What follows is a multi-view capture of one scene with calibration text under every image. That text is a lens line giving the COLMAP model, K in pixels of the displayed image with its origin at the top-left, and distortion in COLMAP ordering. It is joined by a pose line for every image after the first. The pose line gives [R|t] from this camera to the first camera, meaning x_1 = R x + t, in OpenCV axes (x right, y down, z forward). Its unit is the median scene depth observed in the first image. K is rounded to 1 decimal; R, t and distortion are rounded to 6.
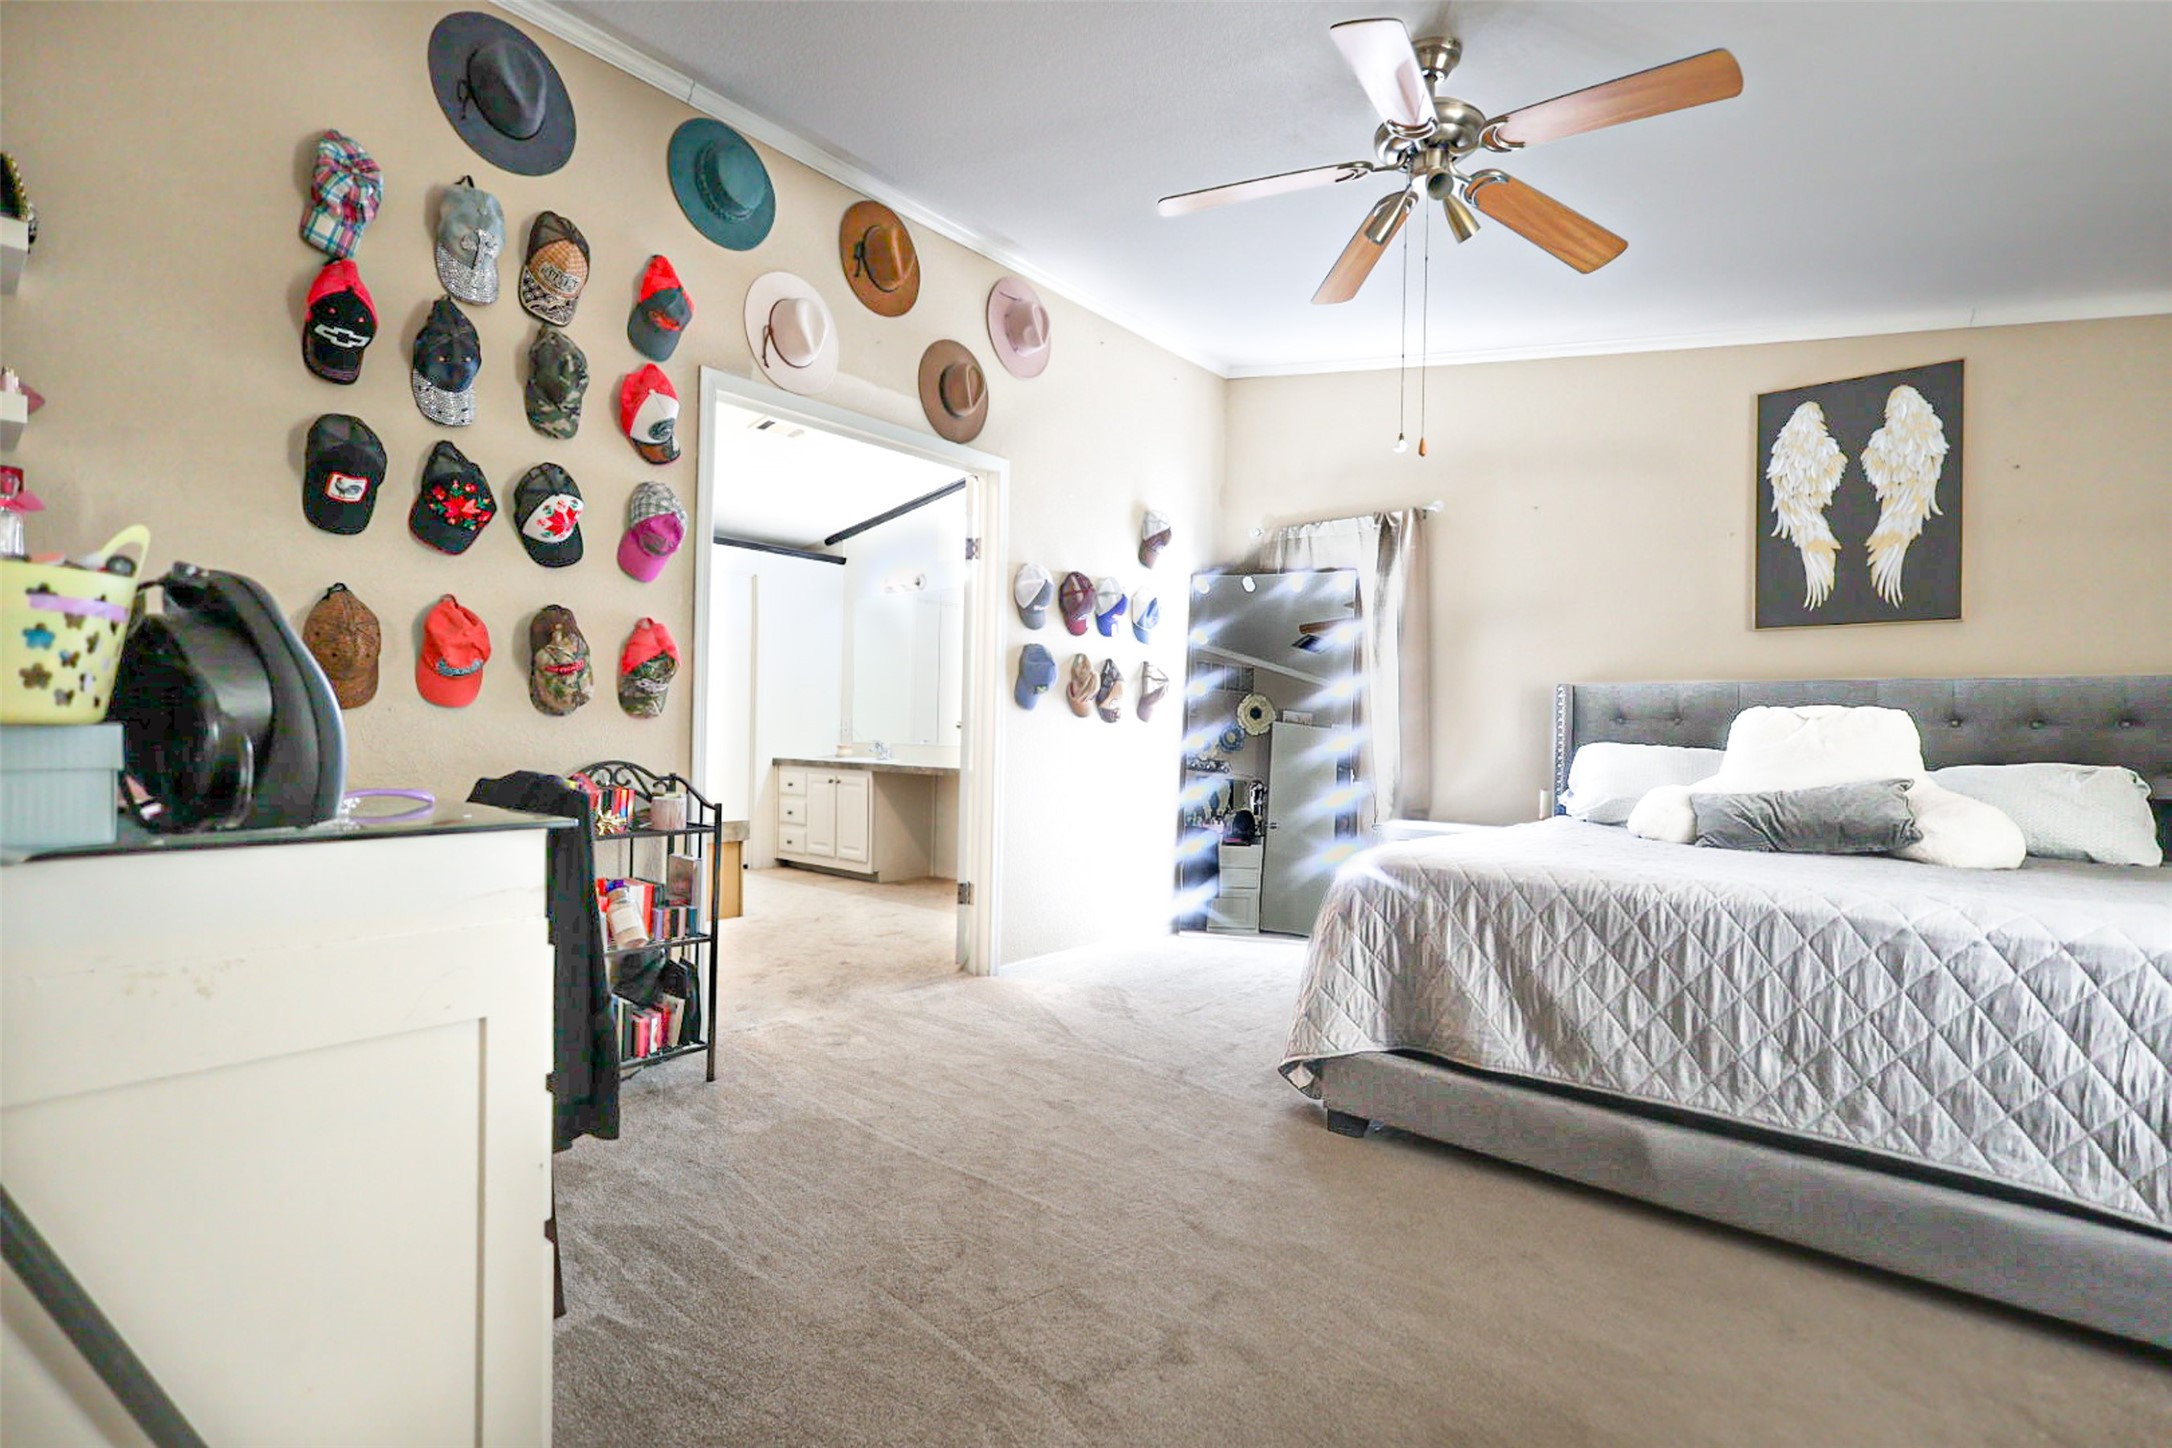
lens RADIAL K [[1007.2, 0, 1098.4], [0, 1007.2, 733.5], [0, 0, 1]] dist [0.003381, 0.000699]
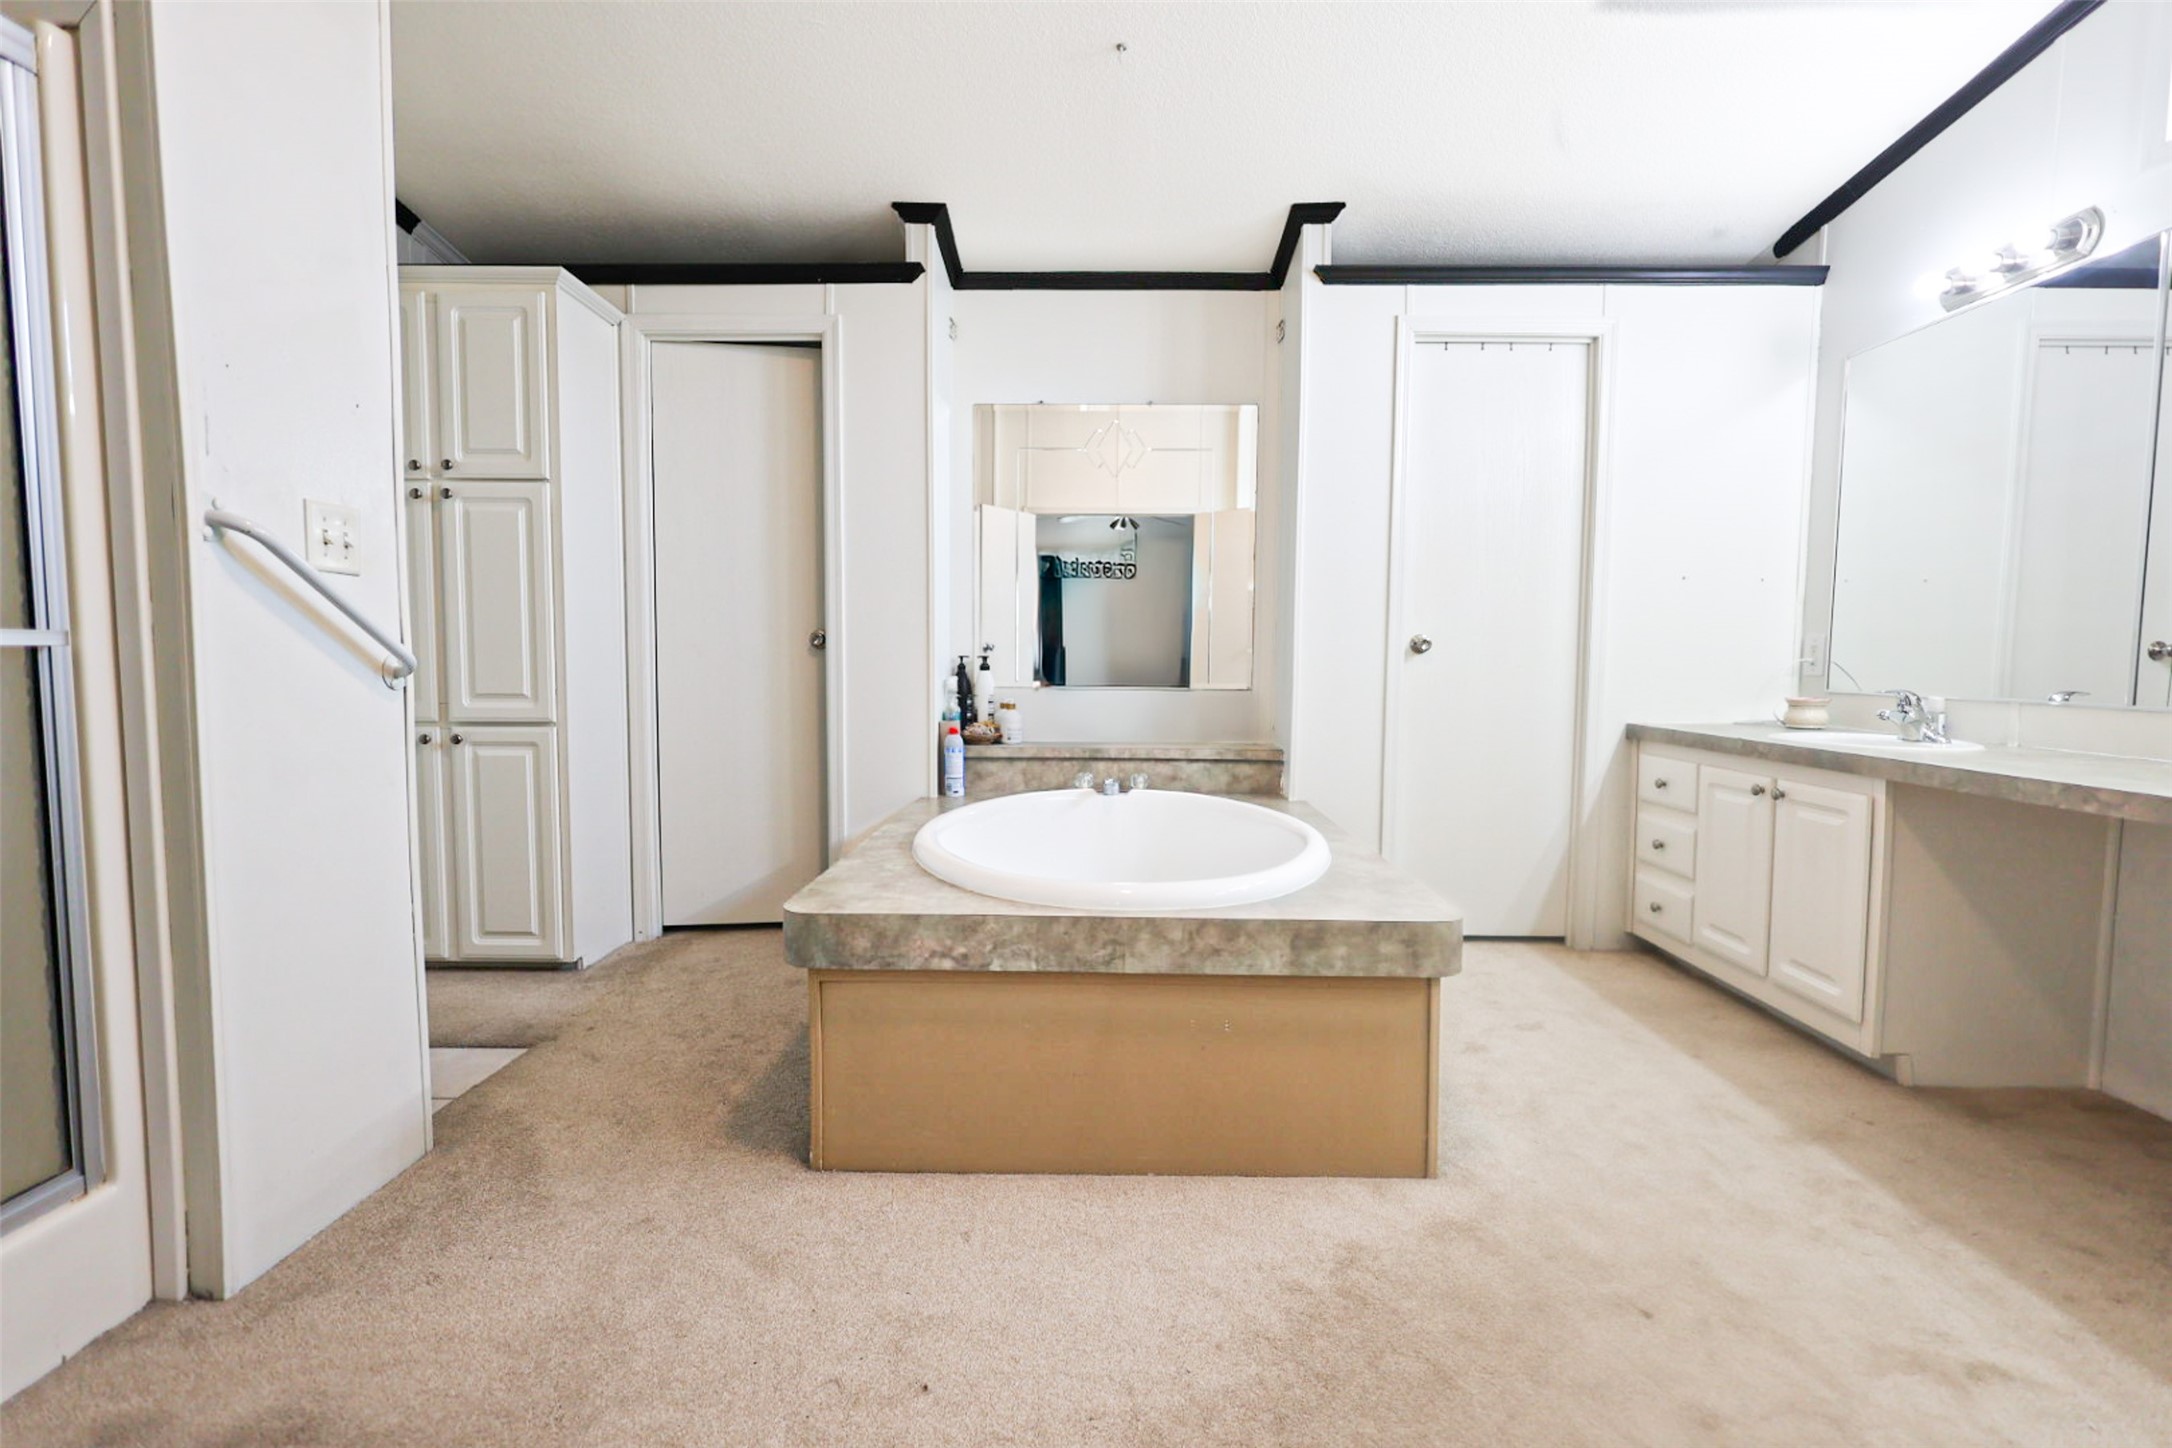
lens RADIAL K [[997.5, 0, 1082.9], [0, 997.5, 715.5], [0, 0, 1]] dist [0.011092, -0.000178]
pose [[0.628613, 0.037598, -0.776809, -0.116401], [-0.000731, 0.998859, 0.047753, -0.003355], [0.777718, -0.029450, 0.627923, 0.504492]]
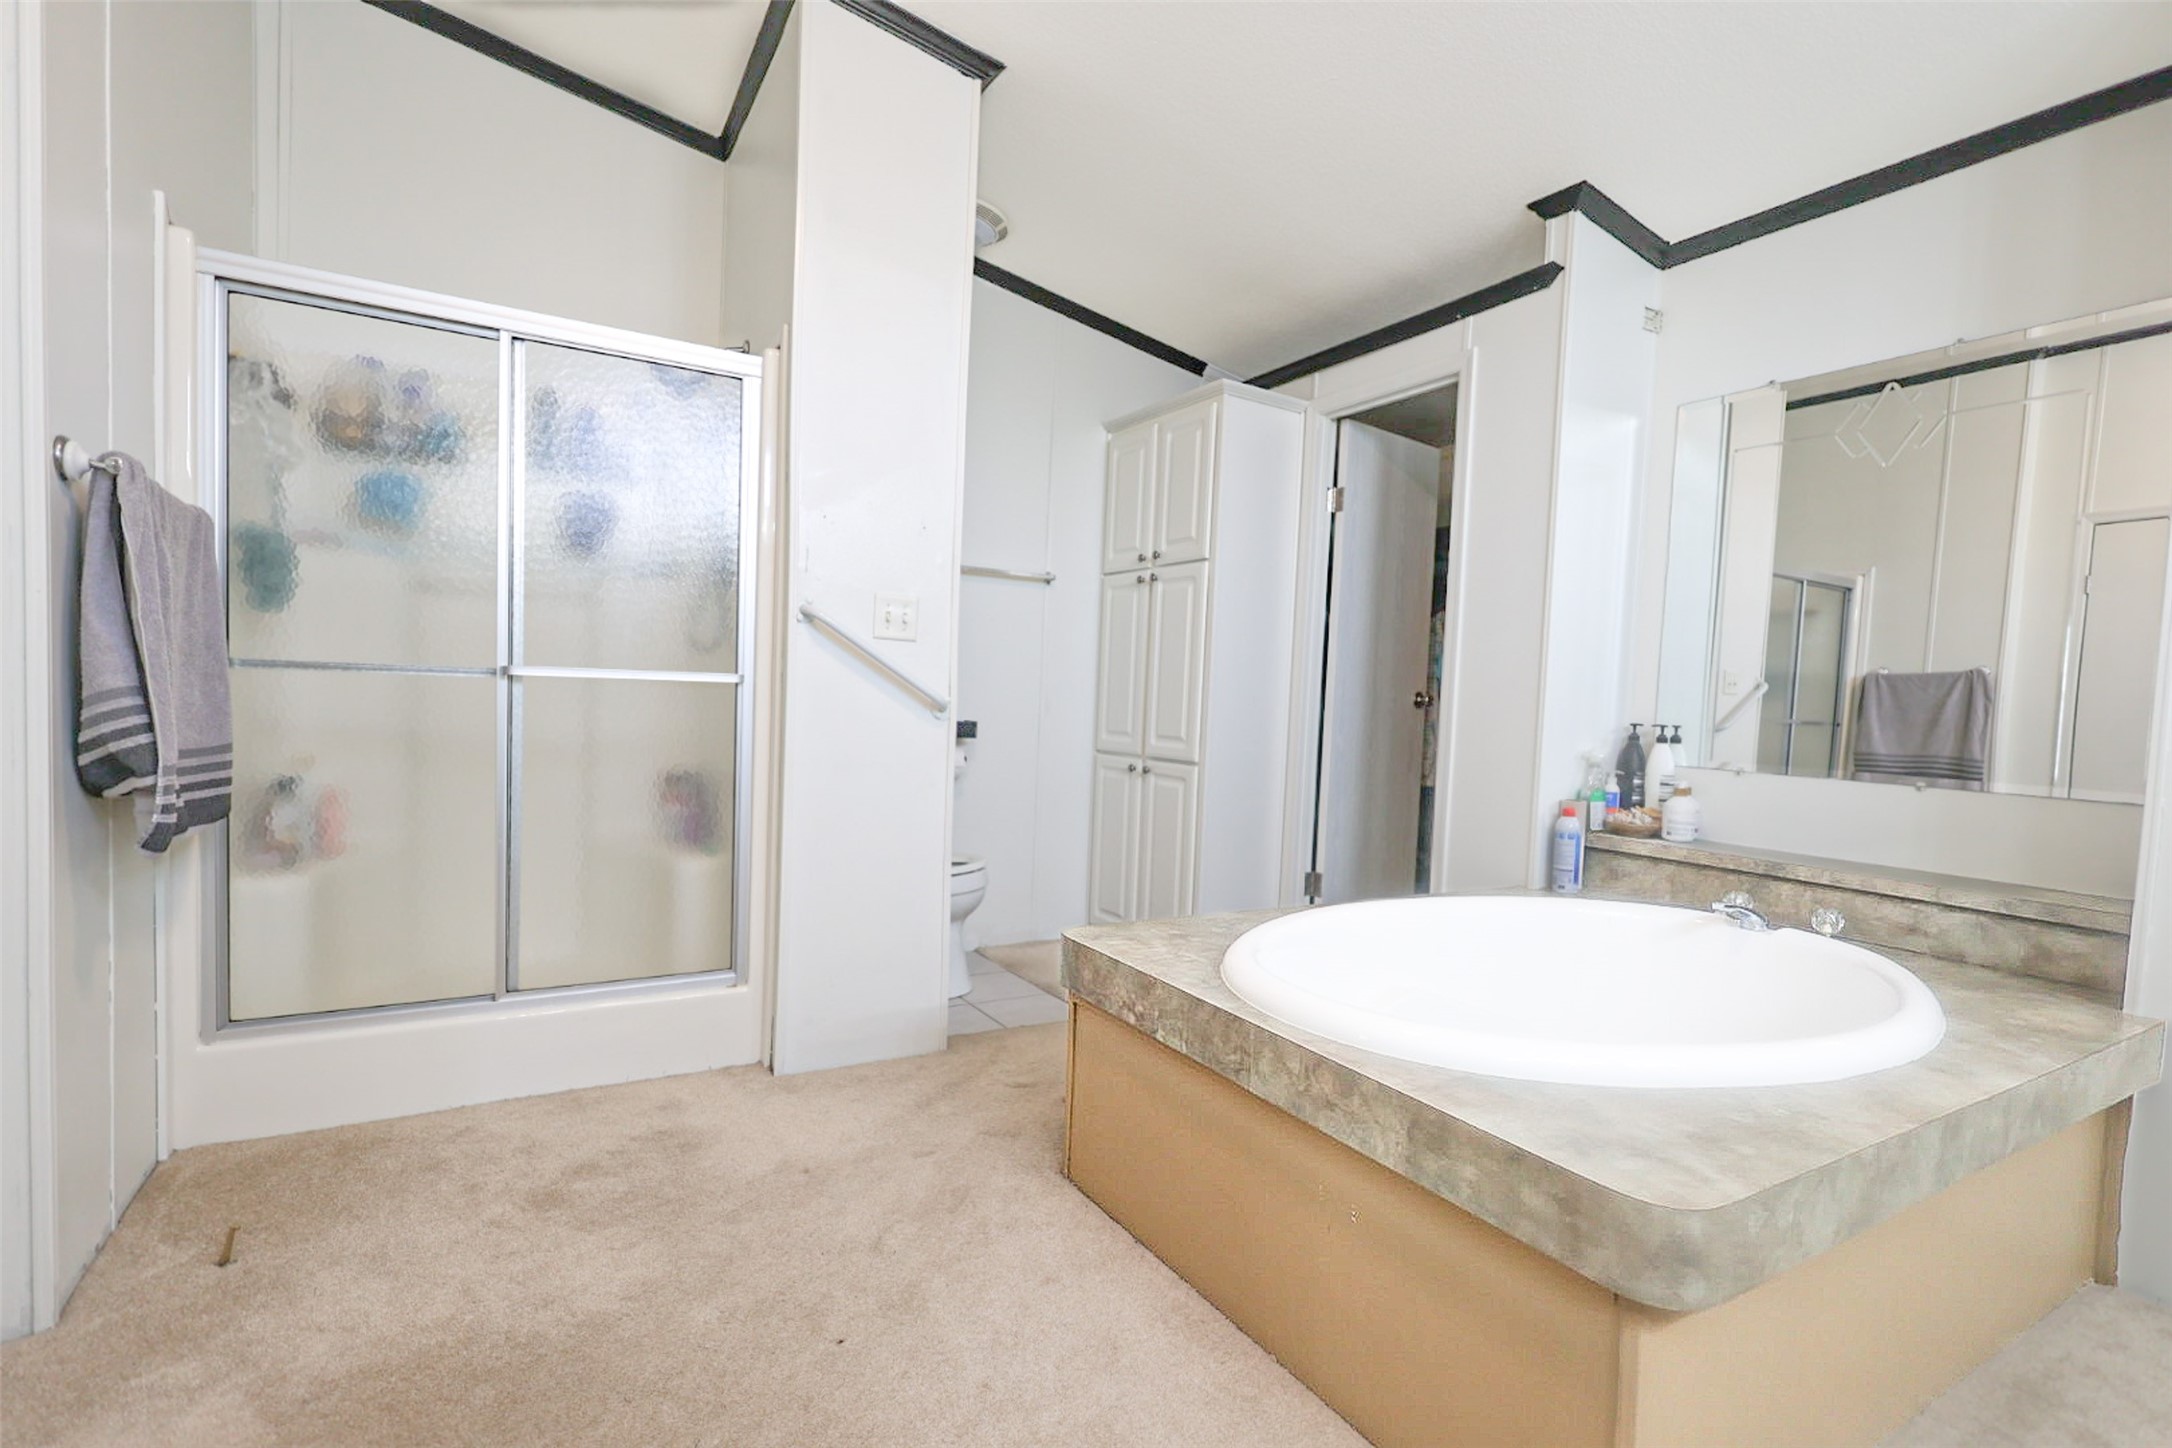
lens RADIAL K [[1007.2, 0, 1098.4], [0, 1007.2, 733.5], [0, 0, 1]] dist [0.003381, 0.000699]
pose [[-0.323418, 0.008131, -0.946221, -0.092328], [-0.049909, 0.998425, 0.025638, -0.004939], [0.944939, 0.055517, -0.322503, 0.717539]]
